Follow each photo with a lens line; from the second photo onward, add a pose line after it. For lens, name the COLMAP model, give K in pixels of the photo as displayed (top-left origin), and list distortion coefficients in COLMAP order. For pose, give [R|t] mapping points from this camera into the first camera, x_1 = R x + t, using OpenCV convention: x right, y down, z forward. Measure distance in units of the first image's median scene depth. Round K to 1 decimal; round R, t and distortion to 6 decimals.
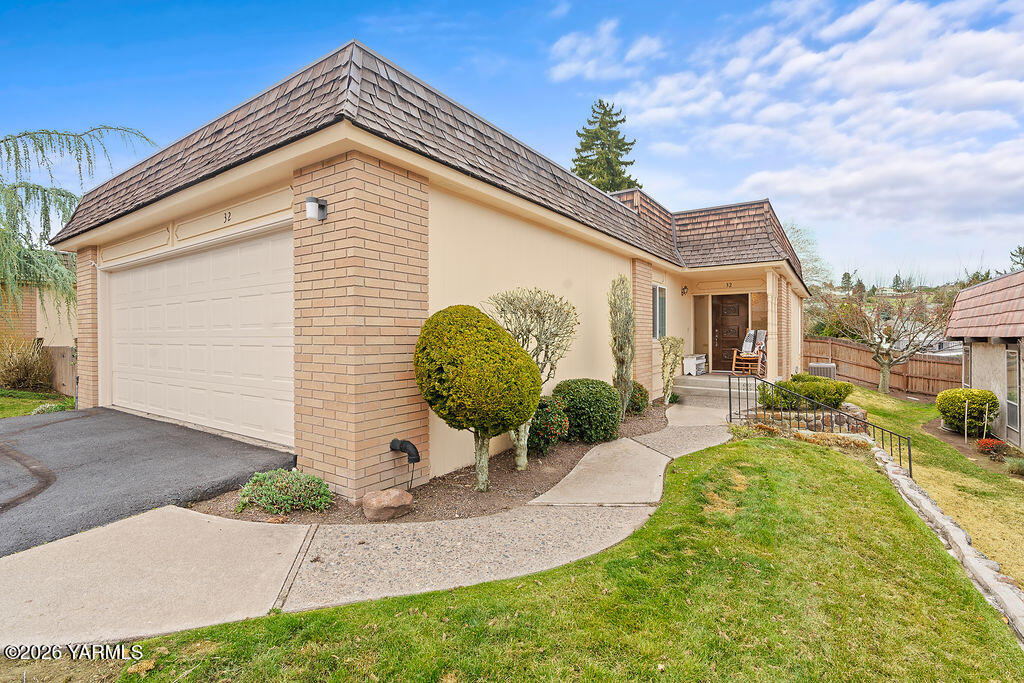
lens RADIAL K [[470.4, 0, 514.3], [0, 470.4, 339.8], [0, 0, 1]] dist [0.000262, -0.000079]
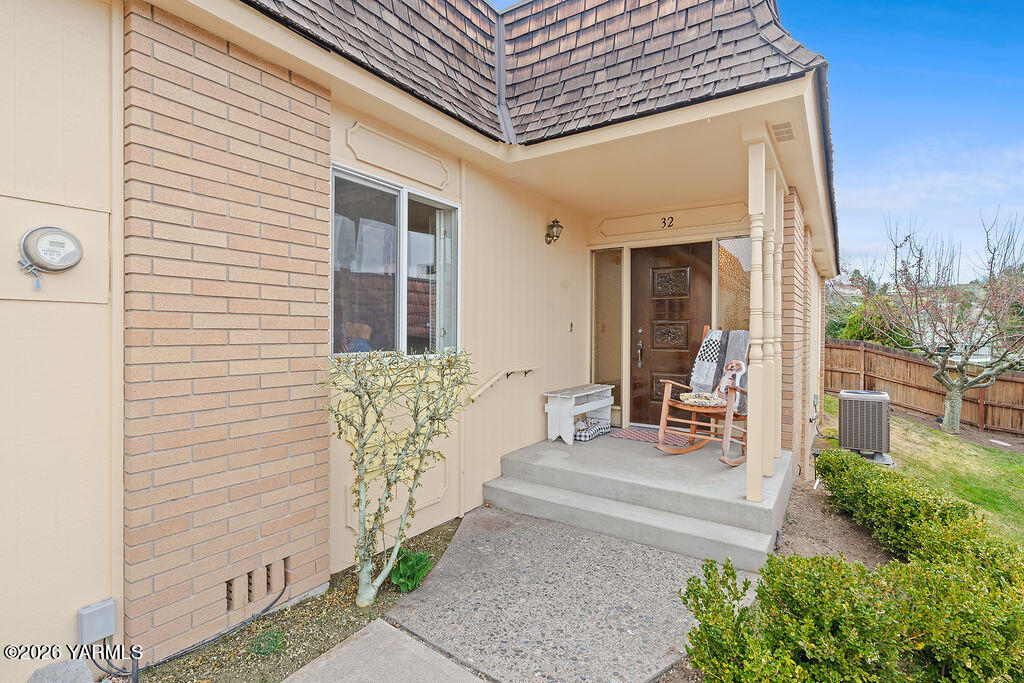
lens RADIAL K [[489.9, 0, 509.0], [0, 489.9, 336.5], [0, 0, 1]] dist [-0.002189, 0.000414]
pose [[0.999939, 0.011038, -0.000469, 0.333651], [-0.011037, 0.999939, 0.000971, -0.014255], [0.000479, -0.000965, 0.999999, 0.593834]]
